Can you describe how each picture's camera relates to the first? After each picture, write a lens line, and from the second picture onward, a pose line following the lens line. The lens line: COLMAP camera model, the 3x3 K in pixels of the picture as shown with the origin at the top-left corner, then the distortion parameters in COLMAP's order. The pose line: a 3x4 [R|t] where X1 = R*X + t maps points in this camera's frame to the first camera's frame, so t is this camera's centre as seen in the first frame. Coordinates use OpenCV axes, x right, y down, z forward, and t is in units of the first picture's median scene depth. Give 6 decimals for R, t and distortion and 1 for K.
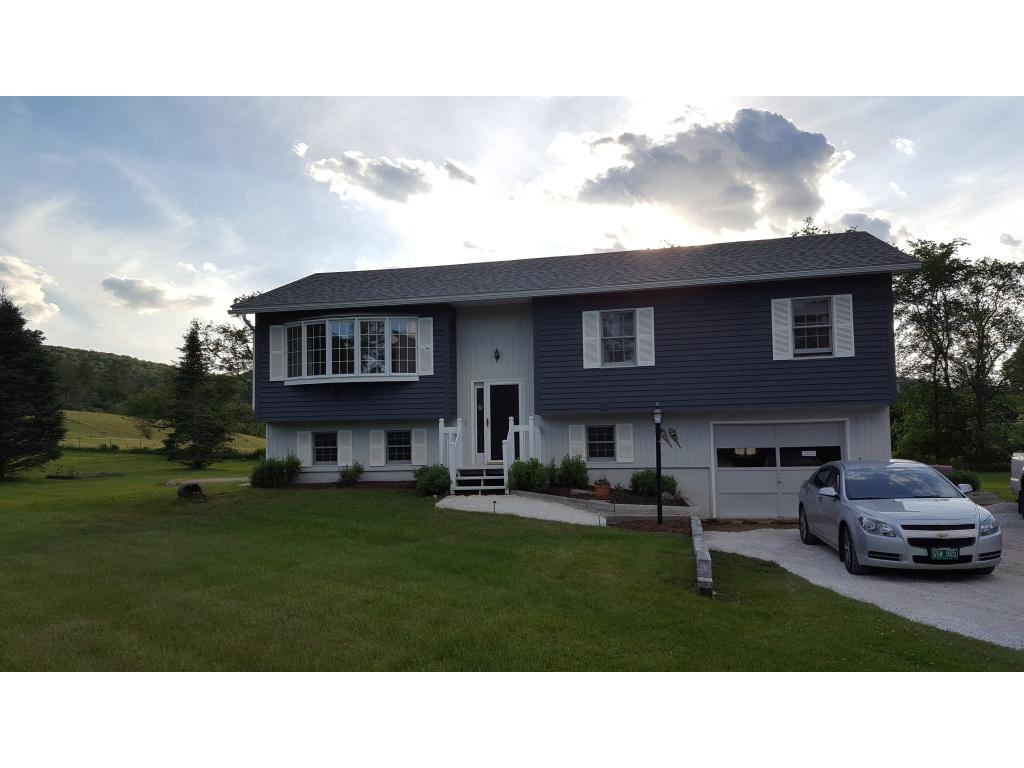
lens RADIAL K [[799.5, 0, 520.4], [0, 799.5, 380.4], [0, 0, 1]] dist [0.086356, -0.117673]
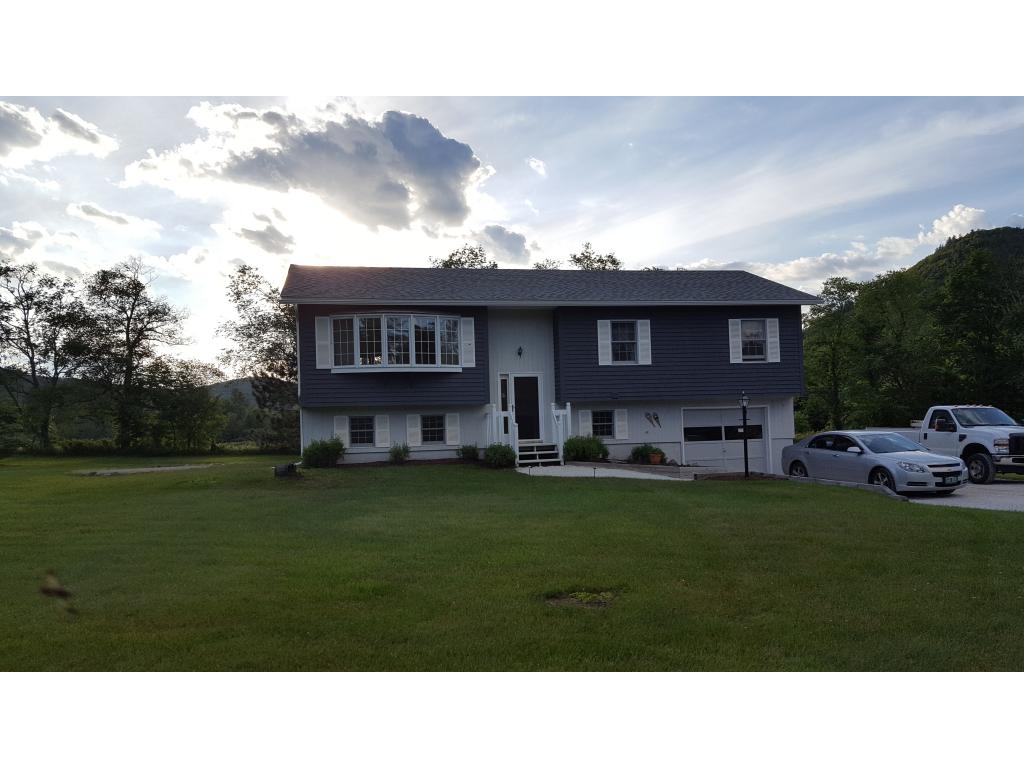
lens RADIAL K [[799.5, 0, 535.9], [0, 799.5, 396.9], [0, 0, 1]] dist [0.086356, -0.117673]
pose [[0.901310, 0.009837, 0.433062, -0.529867], [-0.021718, 0.999511, 0.022497, 0.008369], [-0.432629, -0.029682, 0.901083, -0.088895]]
